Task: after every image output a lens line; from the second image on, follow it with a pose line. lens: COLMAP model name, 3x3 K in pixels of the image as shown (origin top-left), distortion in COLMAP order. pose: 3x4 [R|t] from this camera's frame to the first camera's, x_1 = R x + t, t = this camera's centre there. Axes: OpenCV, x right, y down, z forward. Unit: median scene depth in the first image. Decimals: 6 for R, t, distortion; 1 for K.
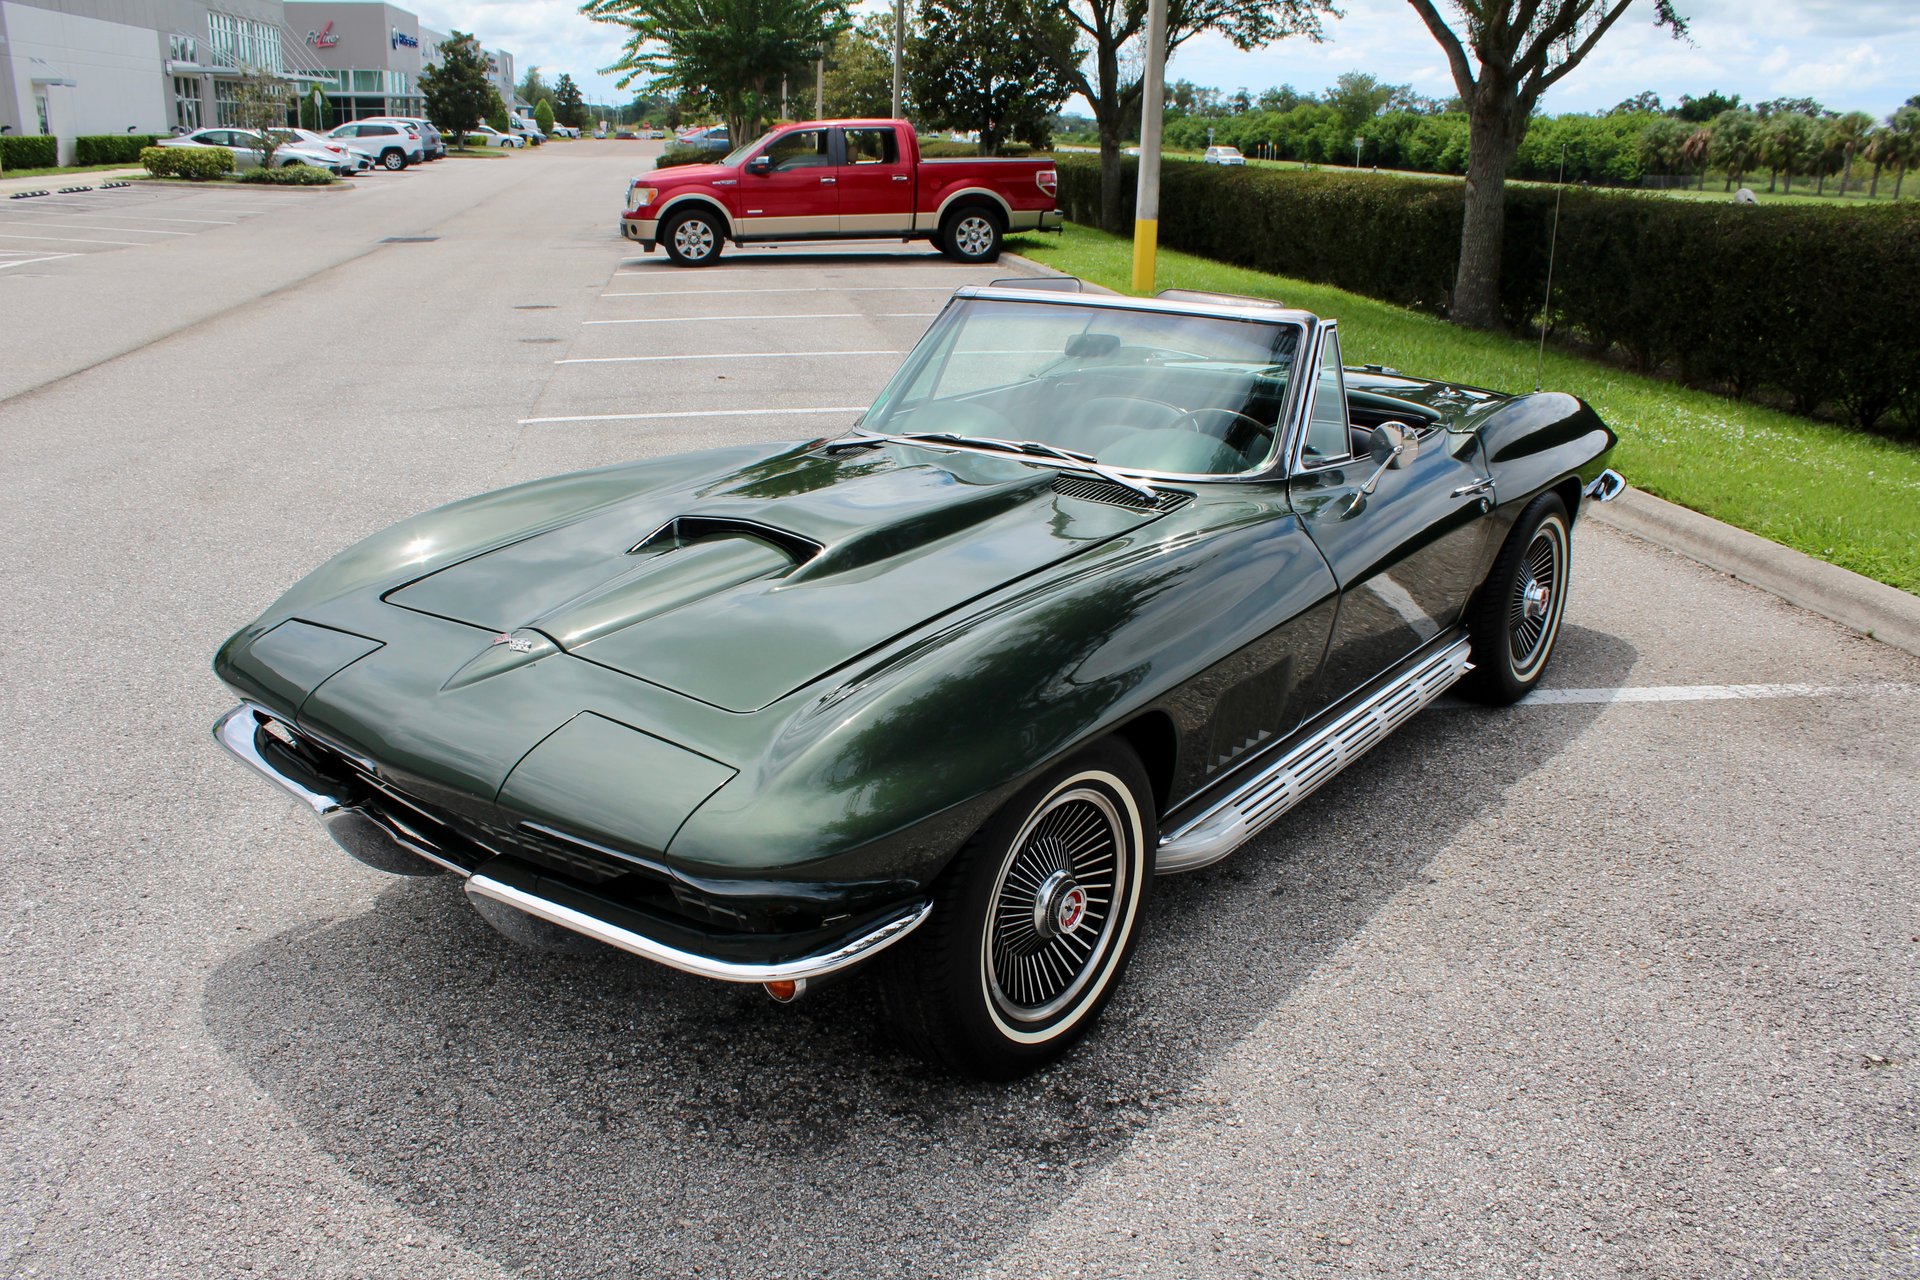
lens RADIAL K [[1599.7, 0, 949.7], [0, 1599.7, 655.1], [0, 0, 1]] dist [-0.161452, 0.129126]
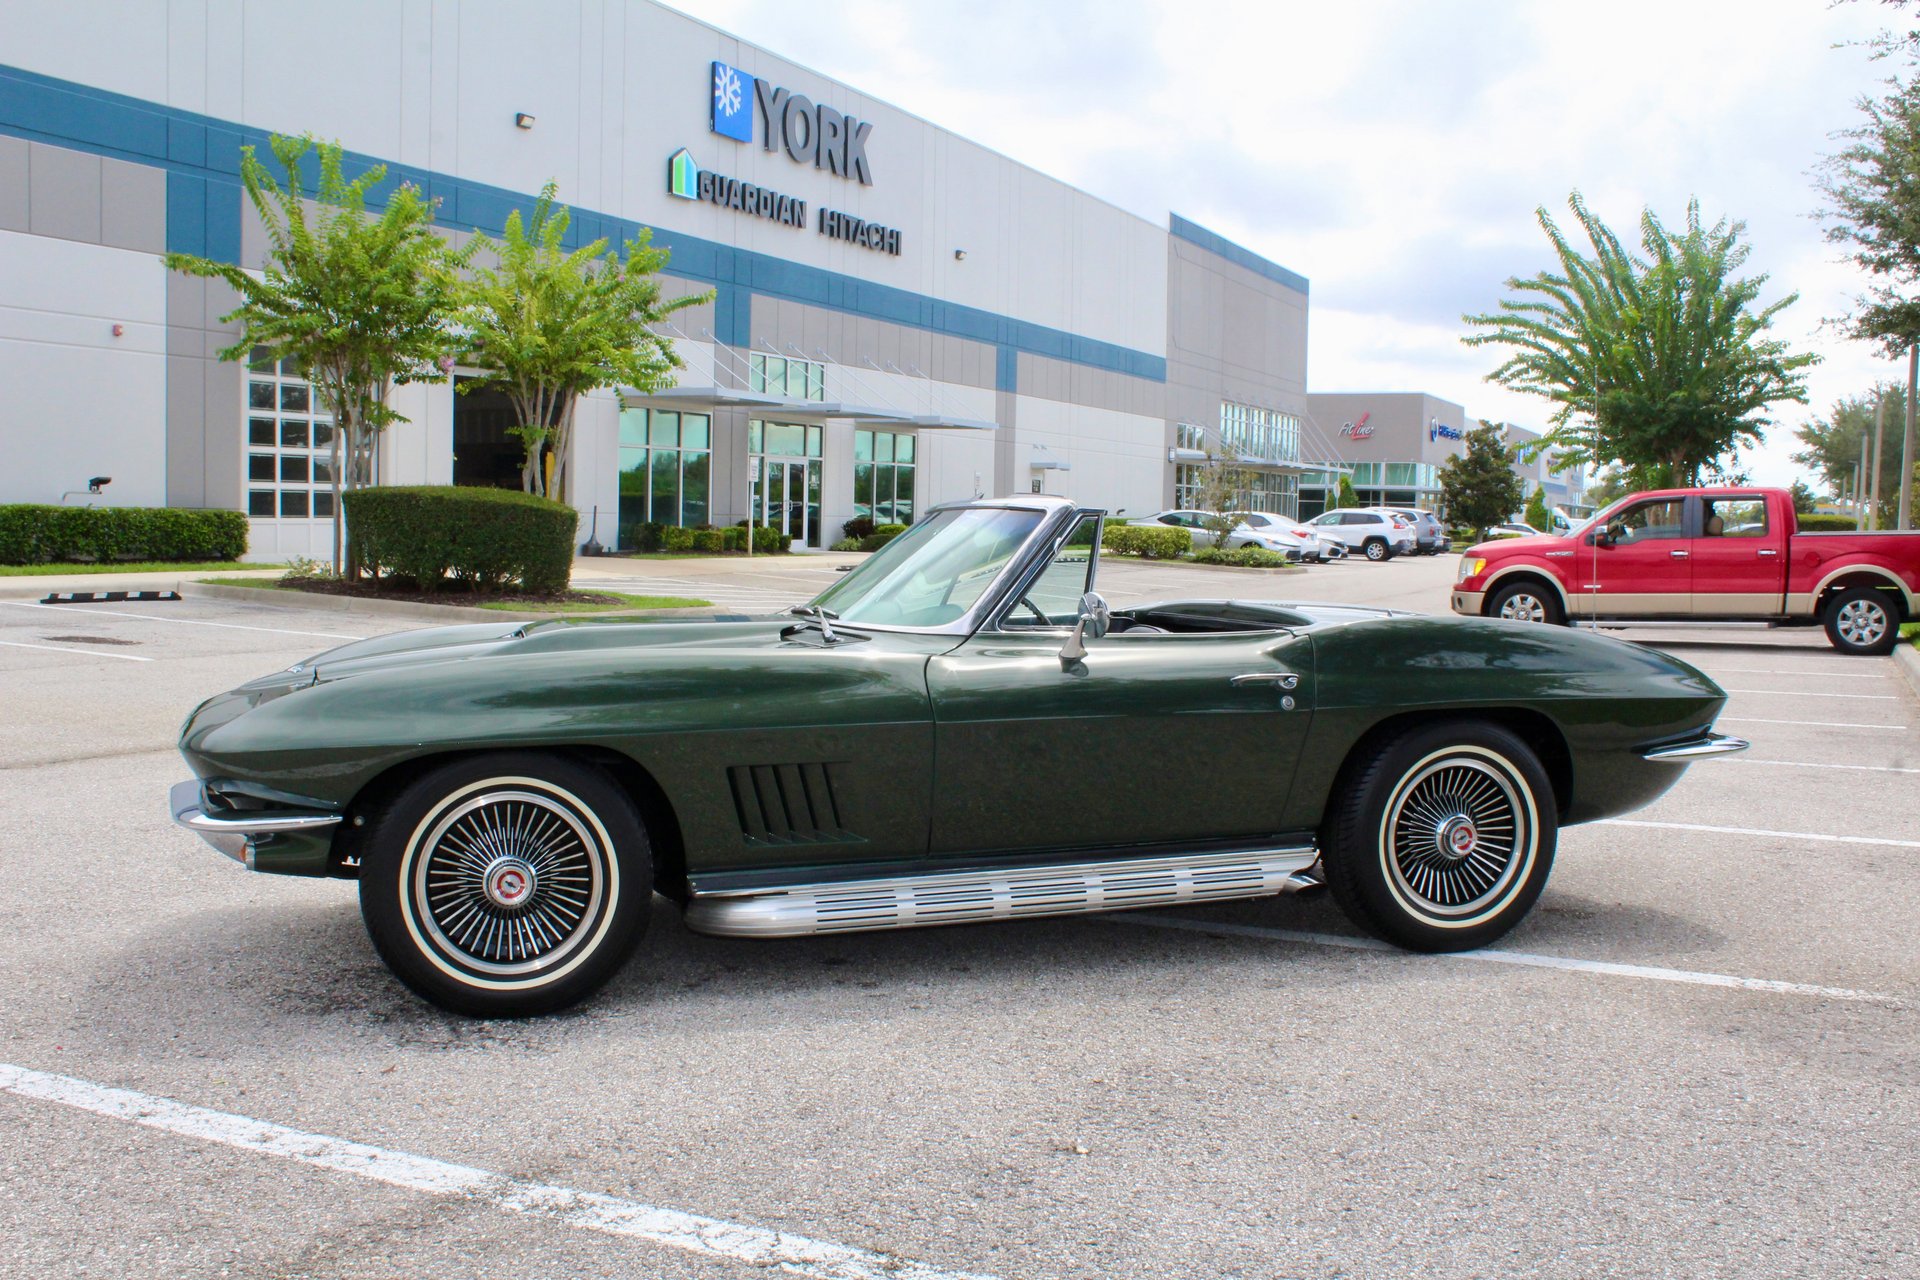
lens RADIAL K [[1857.7, 0, 953.8], [0, 1857.7, 663.5], [0, 0, 1]] dist [-0.098040, 0.000000]
pose [[0.821783, 0.036866, -0.568607, 0.133683], [-0.180417, 0.963396, -0.198287, 0.023895], [0.540483, 0.265535, 0.798354, -0.006274]]
